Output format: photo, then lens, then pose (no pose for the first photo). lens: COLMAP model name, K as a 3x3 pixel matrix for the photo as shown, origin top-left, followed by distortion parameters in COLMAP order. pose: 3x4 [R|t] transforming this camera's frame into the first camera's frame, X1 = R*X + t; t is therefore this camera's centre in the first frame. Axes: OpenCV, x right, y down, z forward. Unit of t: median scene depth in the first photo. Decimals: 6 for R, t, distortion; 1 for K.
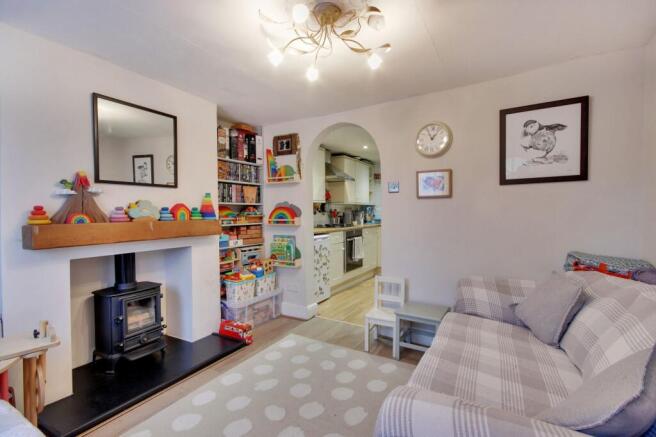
lens RADIAL K [[307.6, 0, 328.3], [0, 307.6, 217.6], [0, 0, 1]] dist [0.014399, -0.002647]
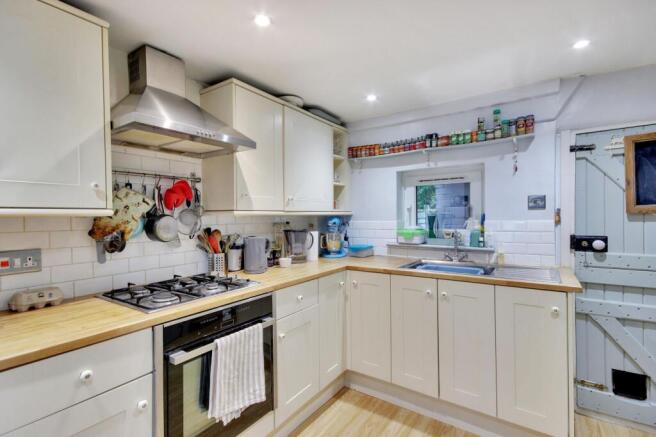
lens RADIAL K [[307.6, 0, 326.4], [0, 307.6, 217.8], [0, 0, 1]] dist [0.014399, -0.002647]
pose [[0.996617, -0.006095, -0.081963, 0.158039], [0.004932, 0.999884, -0.014380, -0.030977], [0.082042, 0.013927, 0.996532, 0.555452]]
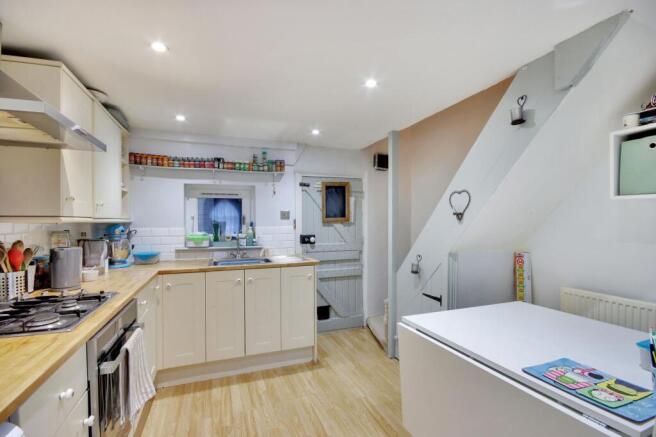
lens RADIAL K [[307.6, 0, 325.7], [0, 307.6, 221.0], [0, 0, 1]] dist [0.014399, -0.002647]
pose [[0.635561, 0.001408, 0.772049, -0.016777], [0.018632, 0.999679, -0.017162, -0.030777], [-0.771826, 0.025292, 0.635331, 0.514854]]
